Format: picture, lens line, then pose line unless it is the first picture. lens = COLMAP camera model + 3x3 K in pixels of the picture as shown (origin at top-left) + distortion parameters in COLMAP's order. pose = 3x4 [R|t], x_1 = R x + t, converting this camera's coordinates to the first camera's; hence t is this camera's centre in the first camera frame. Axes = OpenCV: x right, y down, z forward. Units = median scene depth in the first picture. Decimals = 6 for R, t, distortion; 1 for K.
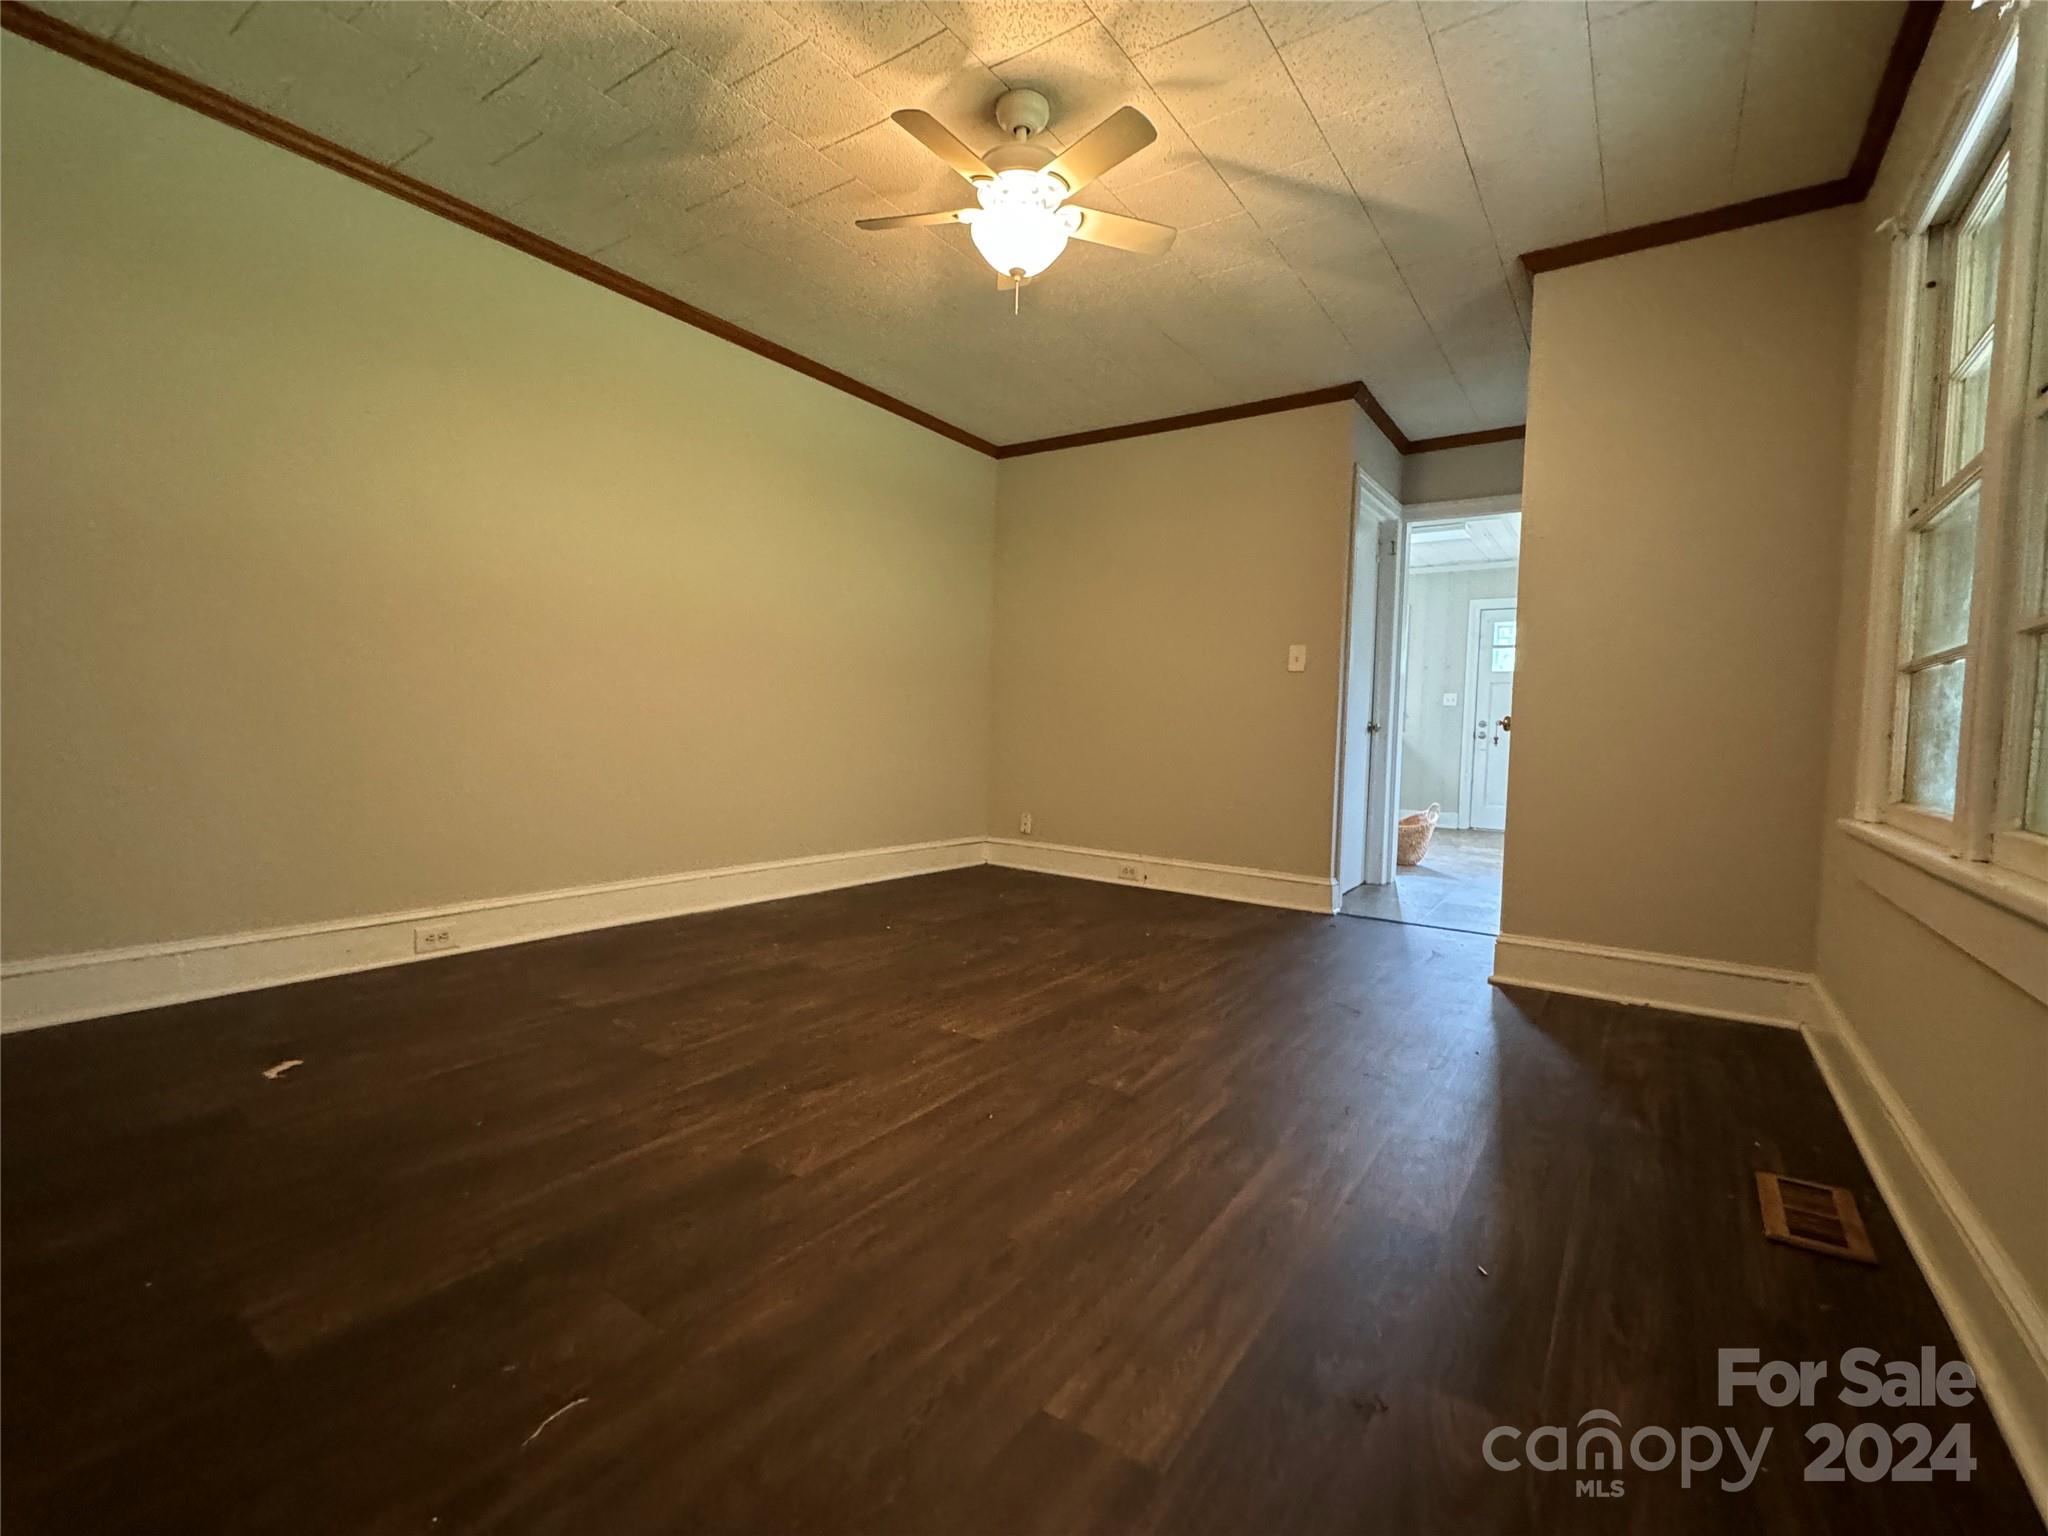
lens RADIAL K [[901.5, 0, 1021.1], [0, 901.5, 765.6], [0, 0, 1]] dist [-0.001980, -0.000395]
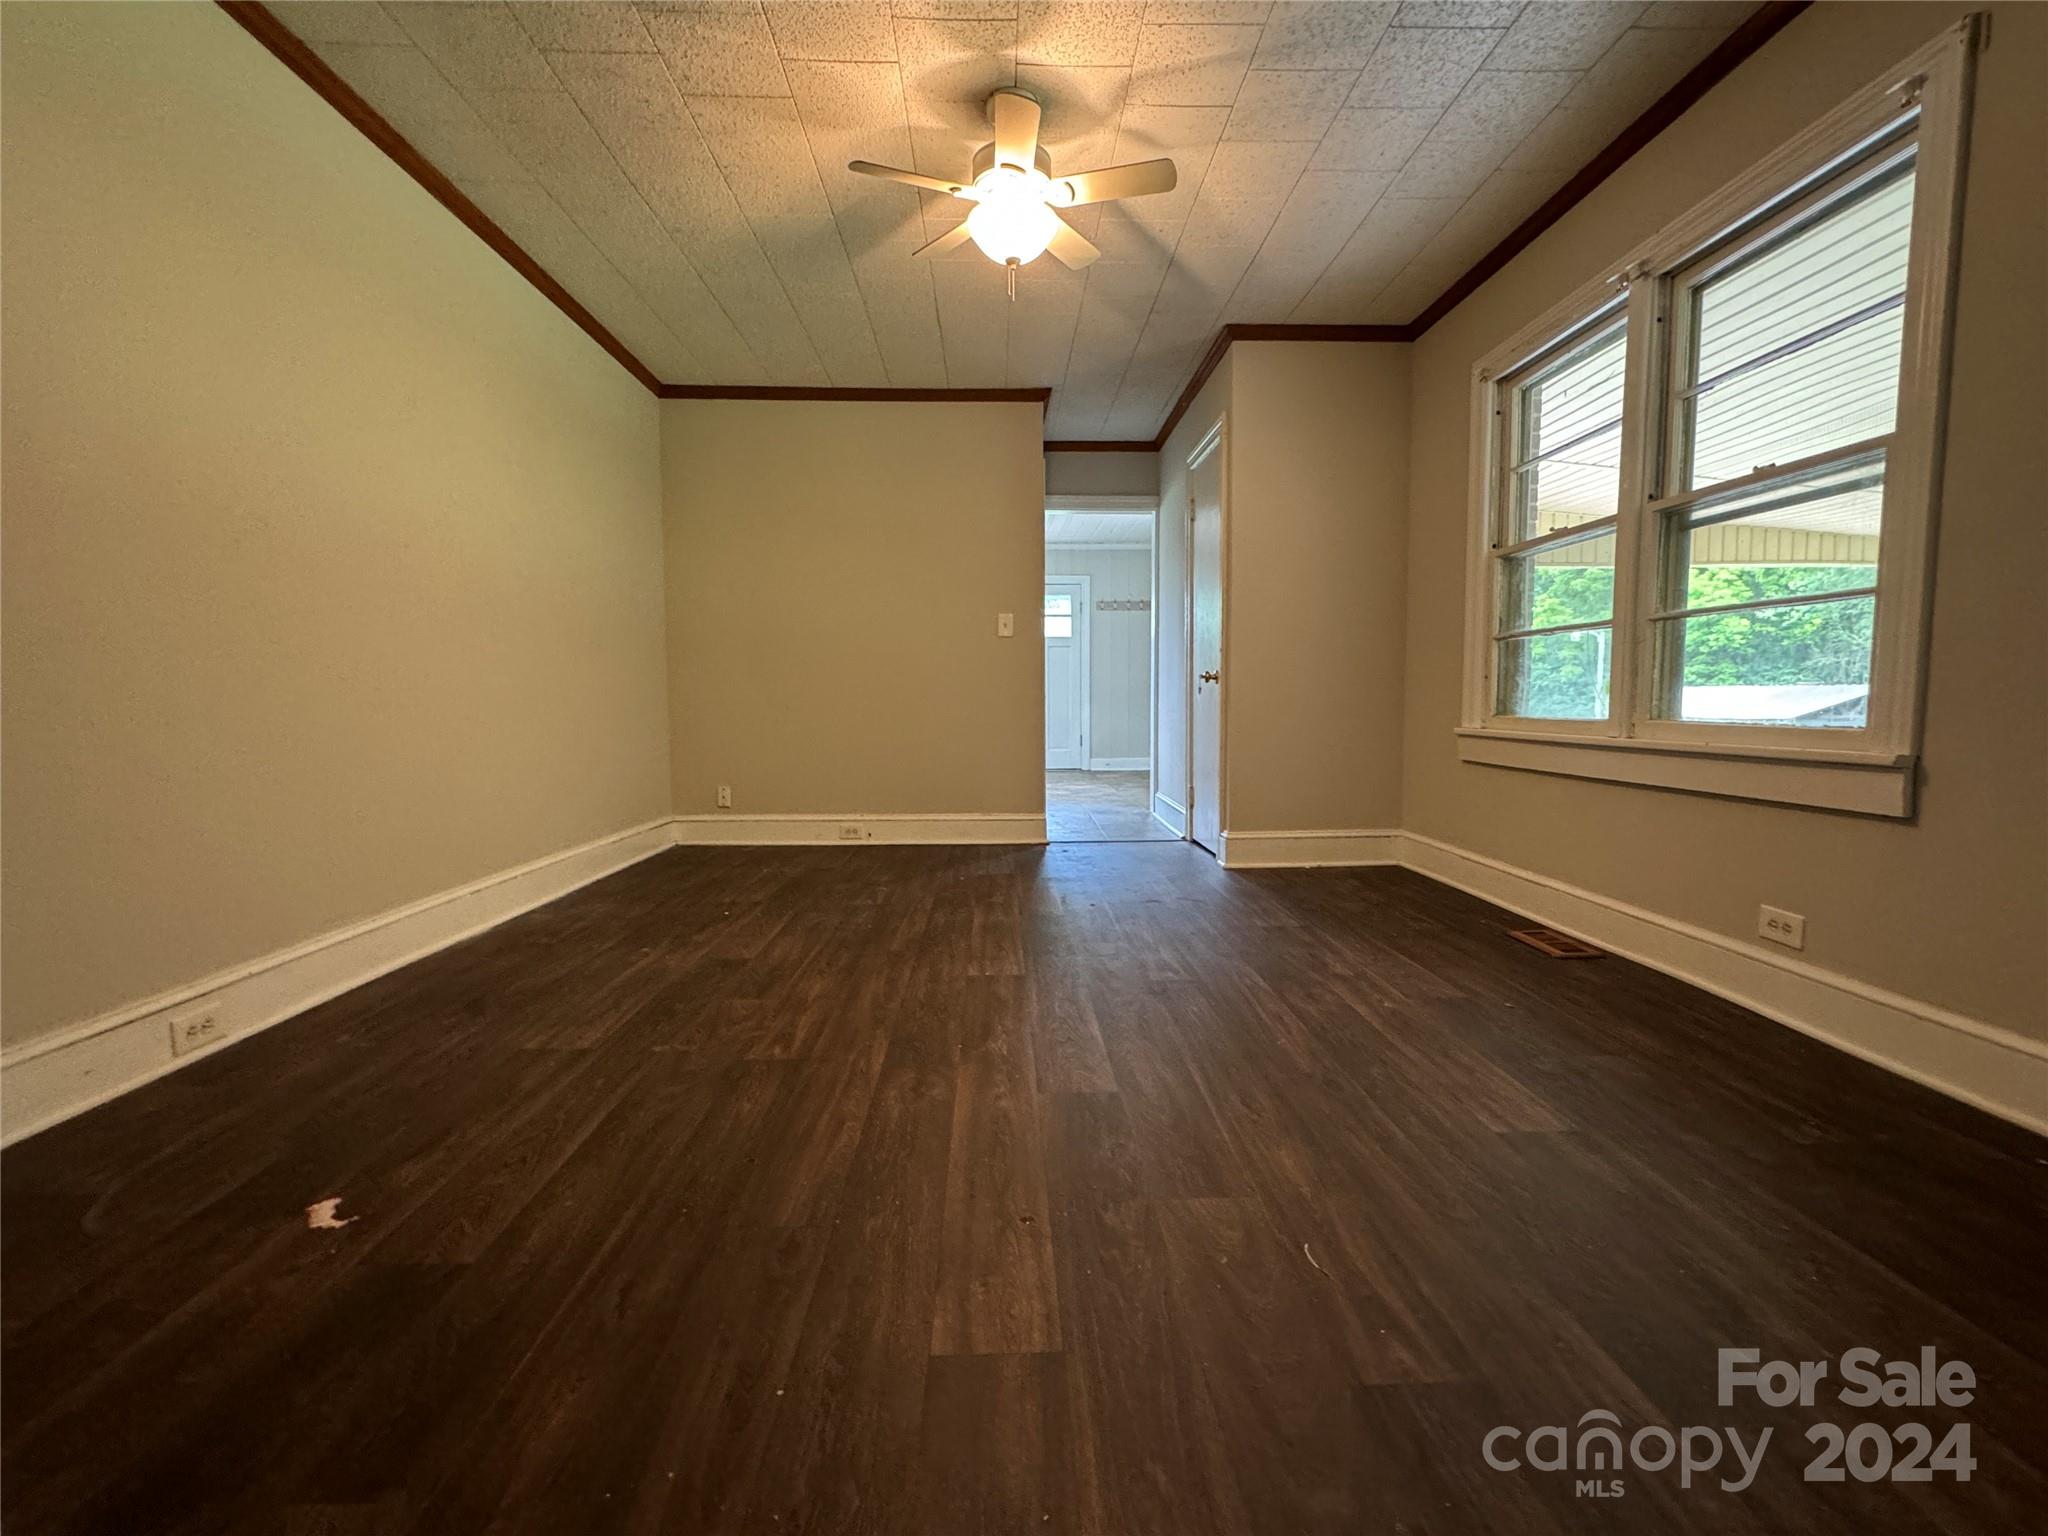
lens RADIAL K [[901.5, 0, 1019.2], [0, 901.5, 765.8], [0, 0, 1]] dist [-0.001980, -0.000395]
pose [[0.805123, -0.078952, 0.587829, -0.526827], [0.055409, 0.996778, 0.057987, -0.009271], [-0.590513, -0.014116, 0.806904, 0.096512]]
